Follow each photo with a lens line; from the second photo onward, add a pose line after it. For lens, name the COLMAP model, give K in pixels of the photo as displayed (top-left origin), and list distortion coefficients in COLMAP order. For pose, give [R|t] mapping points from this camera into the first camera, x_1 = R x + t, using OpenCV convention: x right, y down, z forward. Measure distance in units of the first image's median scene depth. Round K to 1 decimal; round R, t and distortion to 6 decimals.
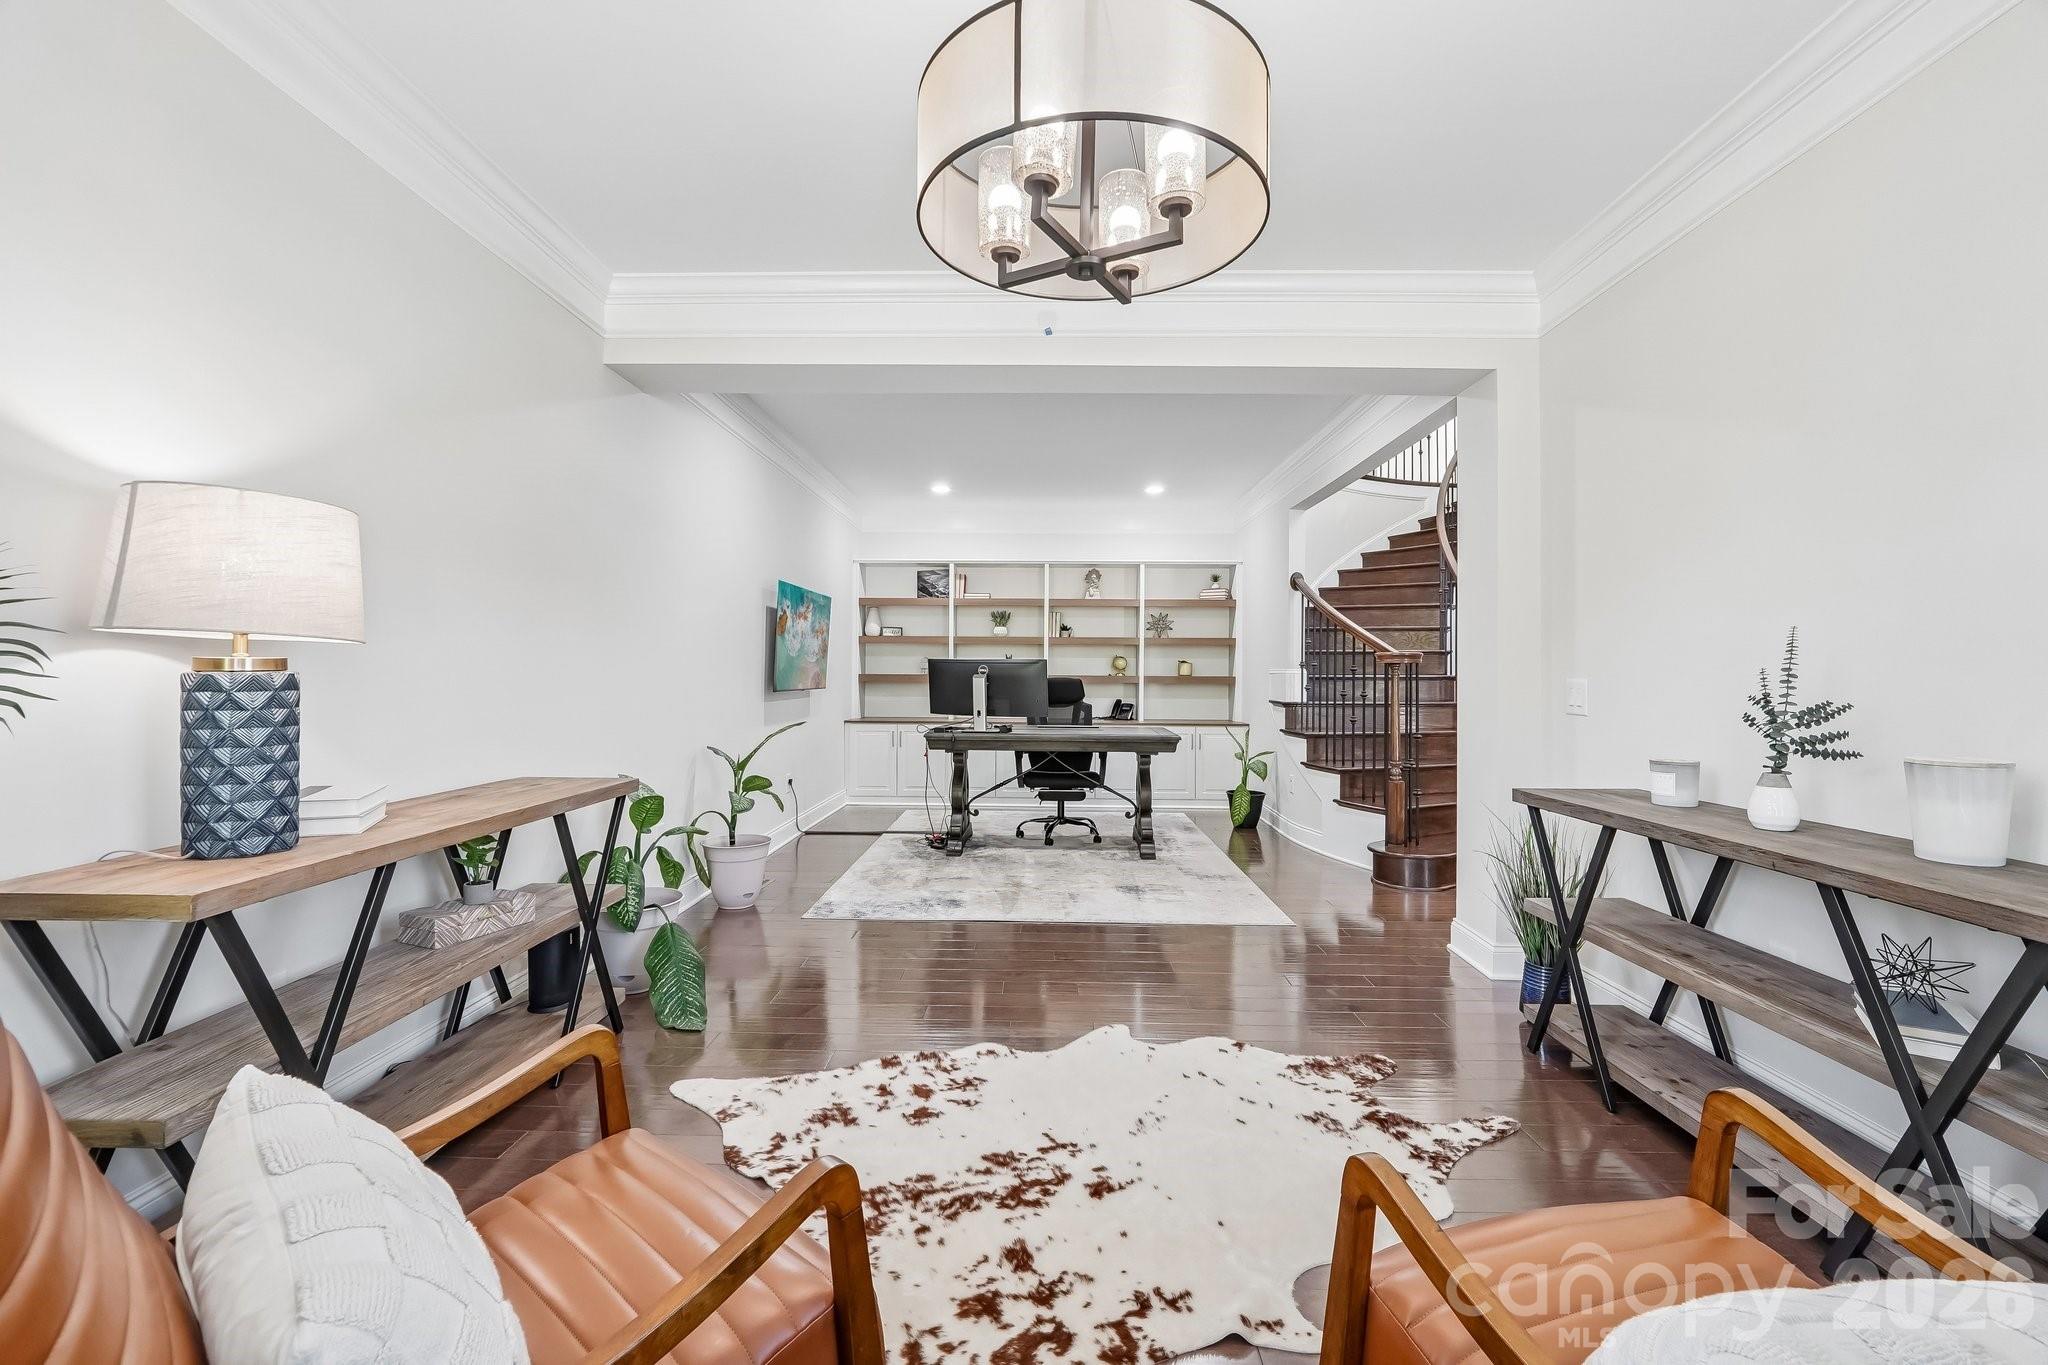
lens RADIAL K [[864.8, 0, 1024.0], [0, 864.8, 682.5], [0, 0, 1]] dist [-0.021158, 0.009343]
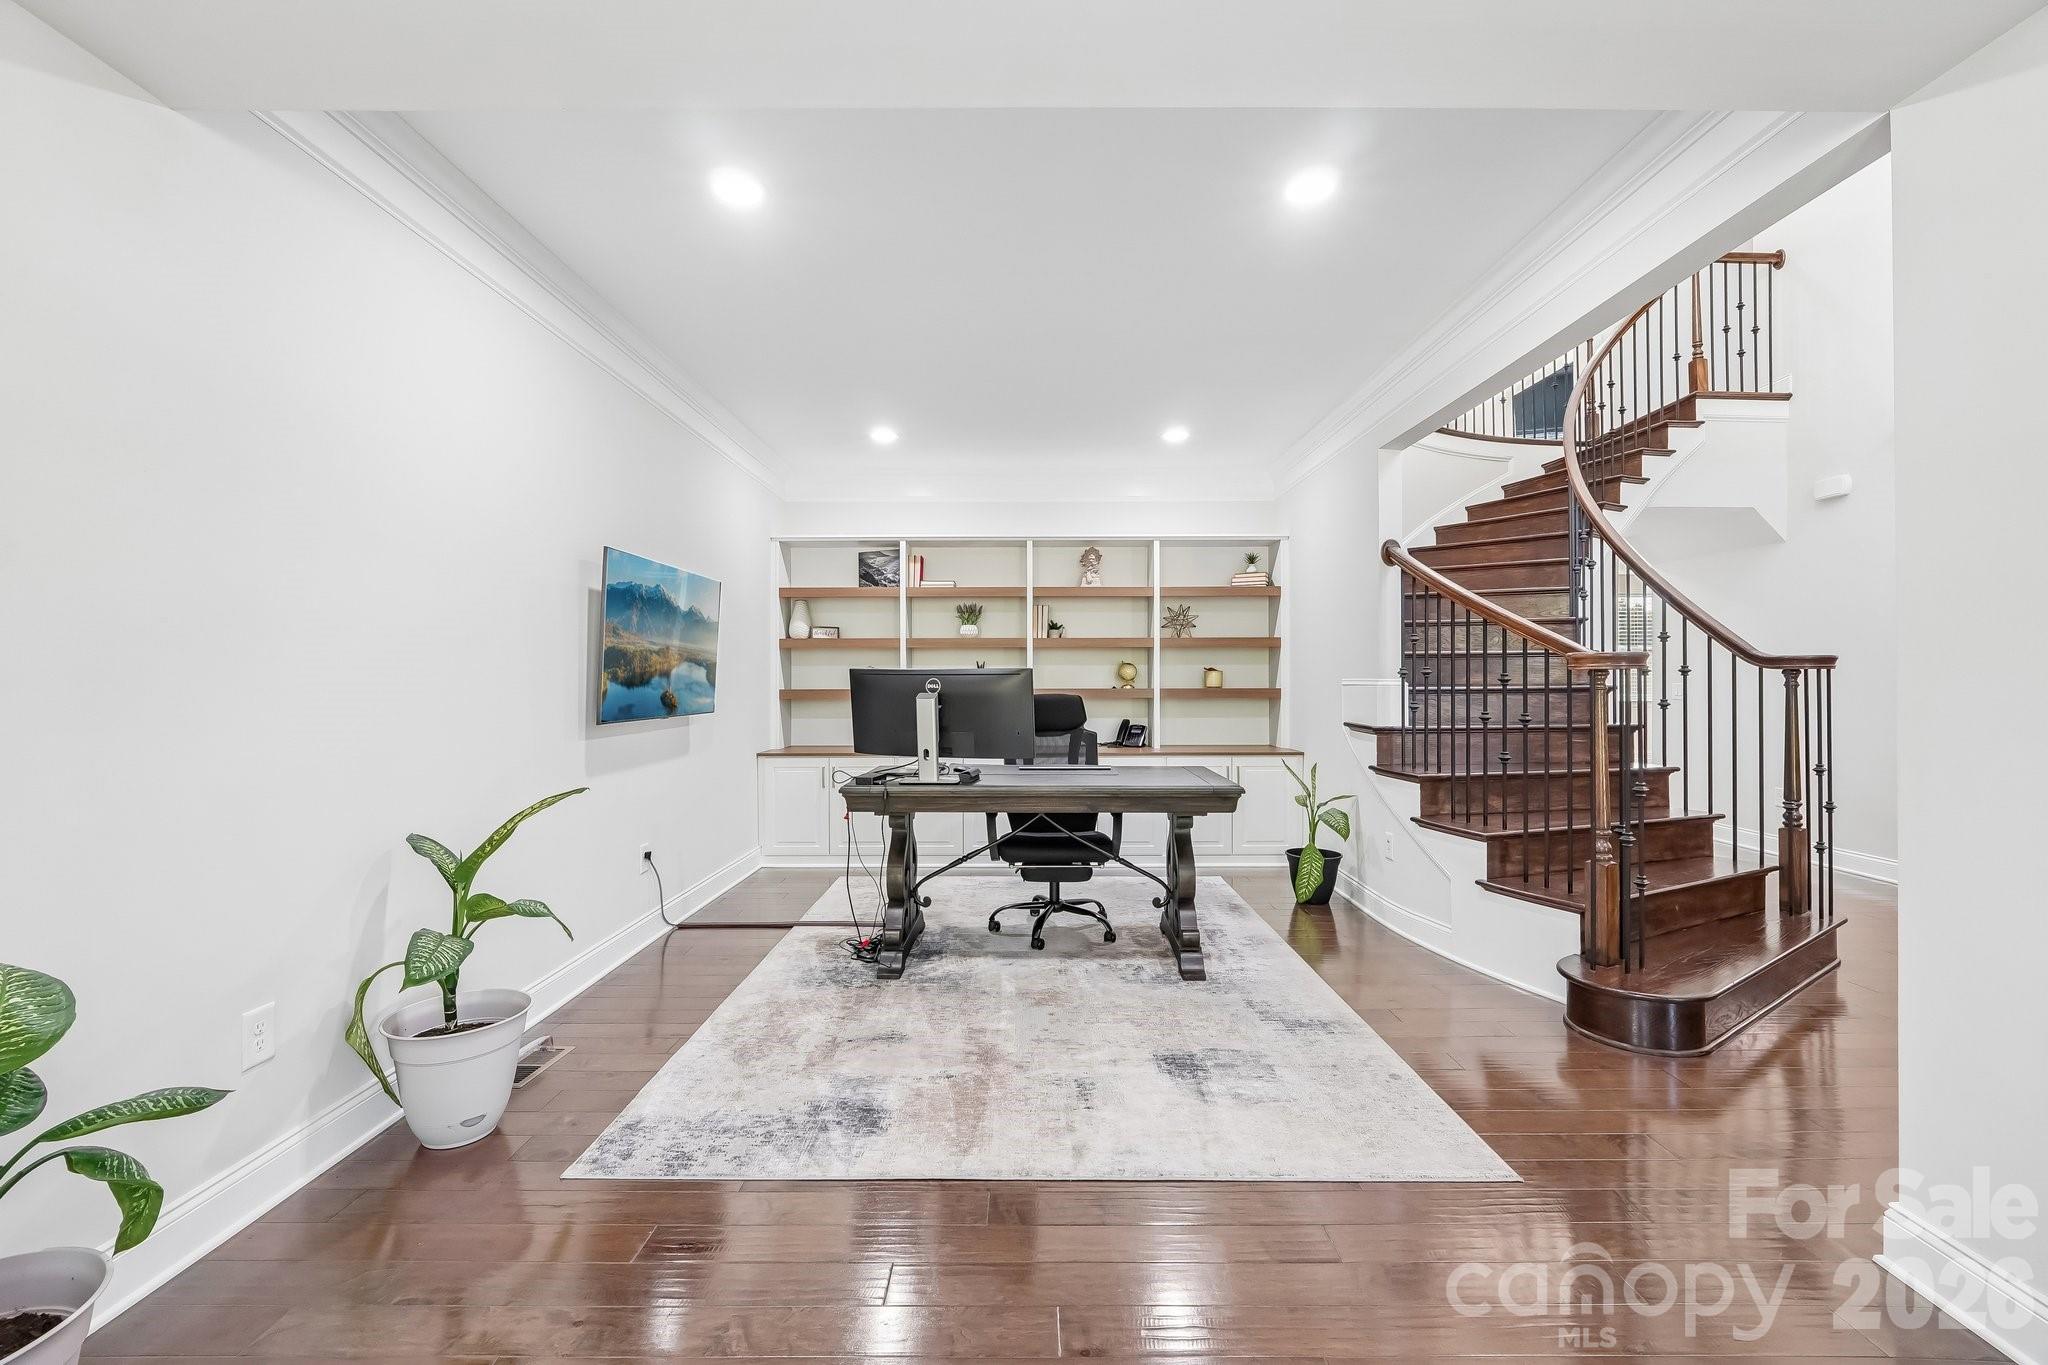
lens RADIAL K [[864.8, 0, 1024.0], [0, 864.8, 682.5], [0, 0, 1]] dist [-0.021158, 0.009343]
pose [[0.999753, -0.009359, 0.020135, 0.006463], [0.009526, 0.999921, -0.008198, -0.009773], [-0.020057, 0.008387, 0.999764, 0.313244]]
